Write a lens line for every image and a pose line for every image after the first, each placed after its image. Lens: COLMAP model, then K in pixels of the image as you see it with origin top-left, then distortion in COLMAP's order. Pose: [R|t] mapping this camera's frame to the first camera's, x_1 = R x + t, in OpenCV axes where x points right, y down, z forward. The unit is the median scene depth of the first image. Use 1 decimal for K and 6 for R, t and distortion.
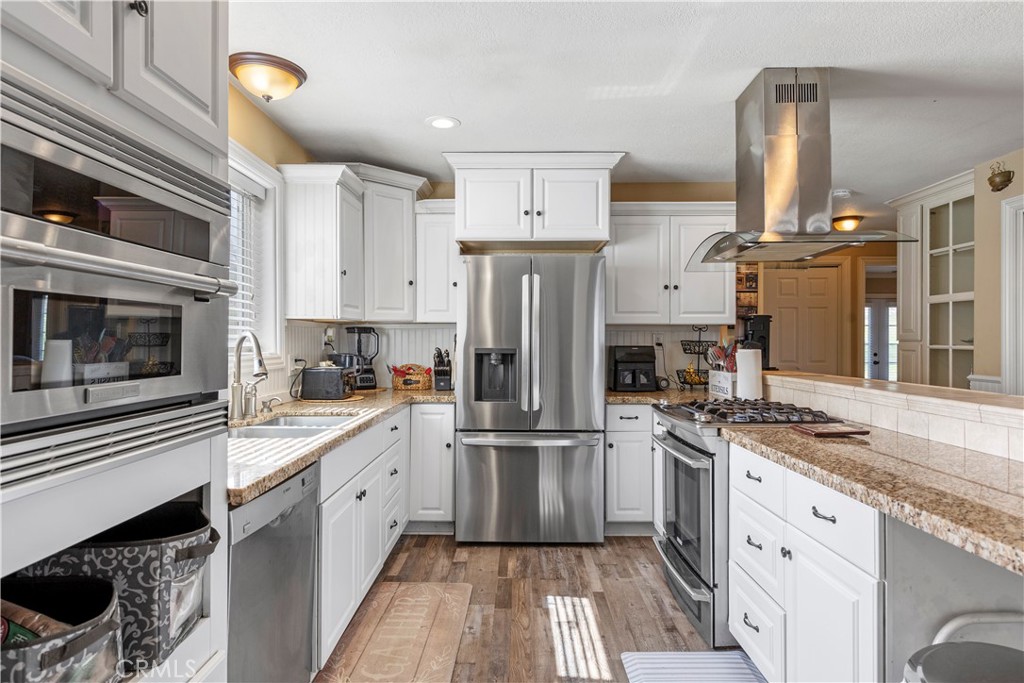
lens RADIAL K [[579.2, 0, 513.7], [0, 579.2, 340.2], [0, 0, 1]] dist [0.003155, 0.001916]
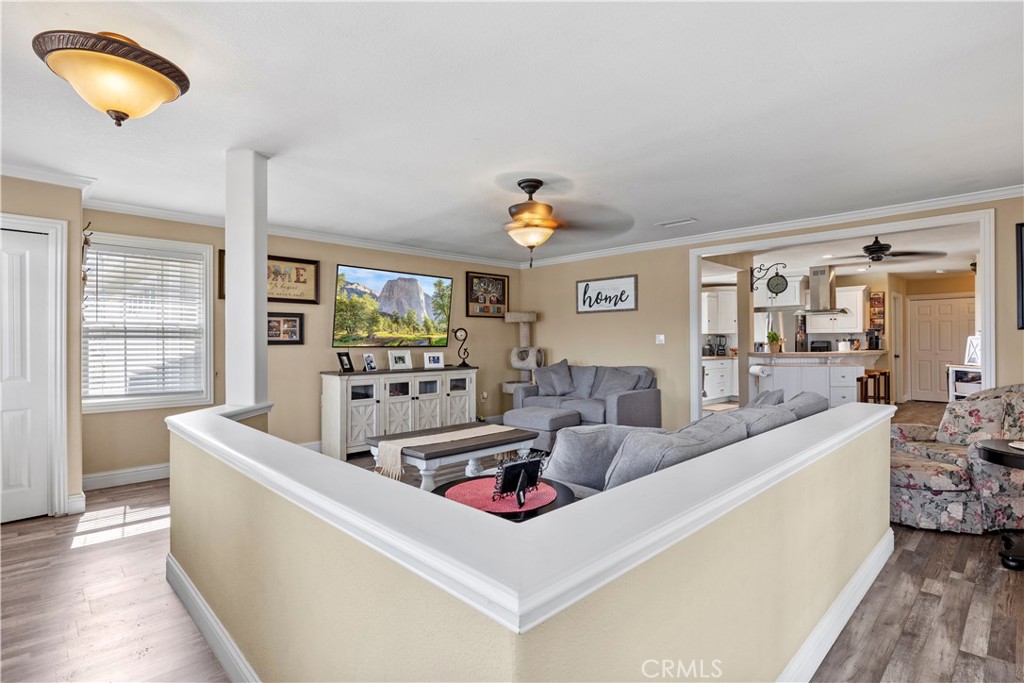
lens RADIAL K [[511.2, 0, 512.0], [0, 511.2, 341.5], [0, 0, 1]] dist [0.004344, 0.000220]
pose [[0.697300, -0.005698, -0.716757, 1.233657], [0.005654, 0.999981, -0.002449, 0.012769], [0.716757, -0.002345, 0.697319, -2.281838]]
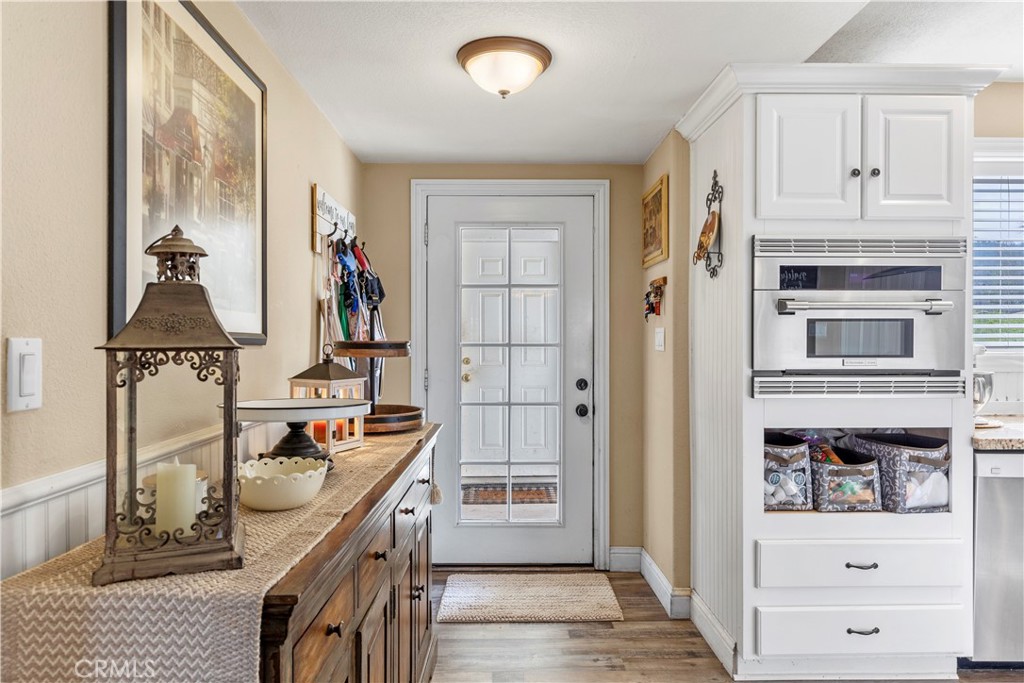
lens RADIAL K [[660.2, 0, 512.0], [0, 660.2, 341.5], [0, 0, 1]] dist [0.009949, 0.001917]
pose [[0.028399, 0.004479, -0.999587, 0.564935], [0.000398, 0.999990, 0.004492, 0.000687], [0.999597, -0.000525, 0.028397, -0.113208]]
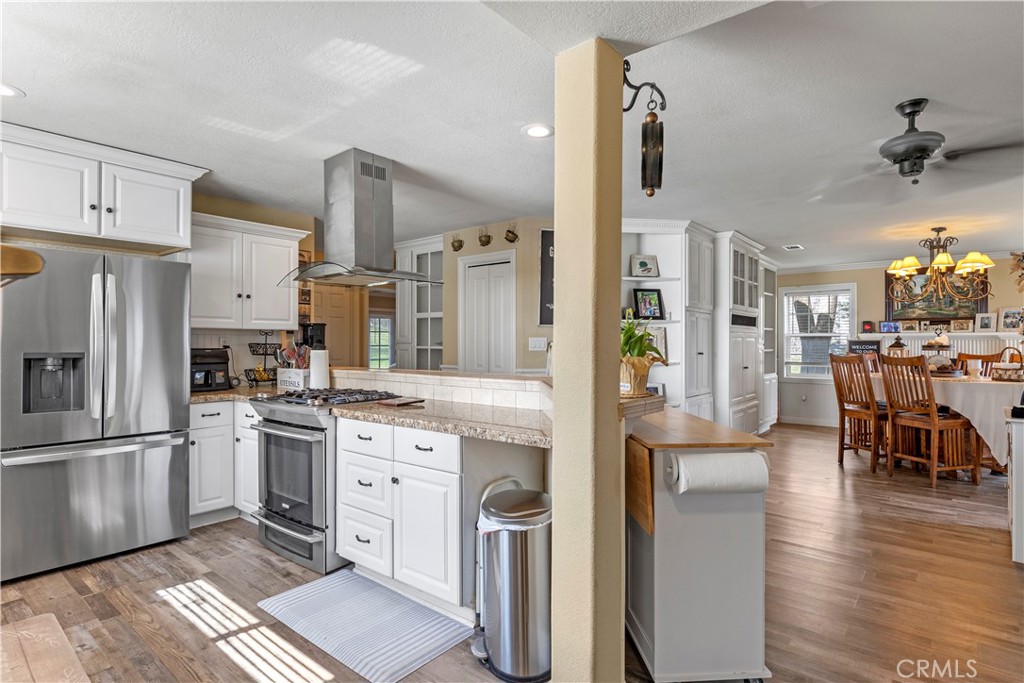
lens RADIAL K [[532.7, 0, 525.7], [0, 532.7, 341.8], [0, 0, 1]] dist [-0.001241, -0.000072]
pose [[0.621499, 0.000815, 0.783414, -0.263199], [-0.000137, 1.000000, -0.000932, -0.002003], [-0.783415, 0.000472, 0.621499, -0.098412]]
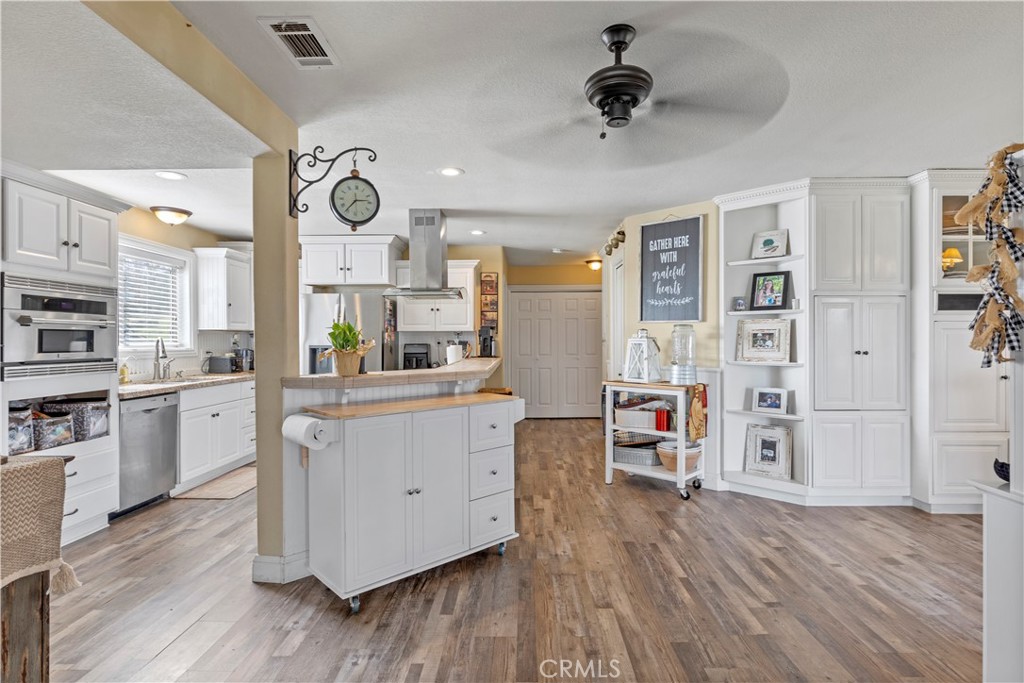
lens RADIAL K [[532.7, 0, 525.7], [0, 532.7, 341.8], [0, 0, 1]] dist [-0.001241, -0.000072]
pose [[0.999978, -0.003930, -0.005417, 0.722143], [0.003933, 0.999992, 0.000565, 0.005091], [0.005415, -0.000586, 0.999985, -0.760418]]
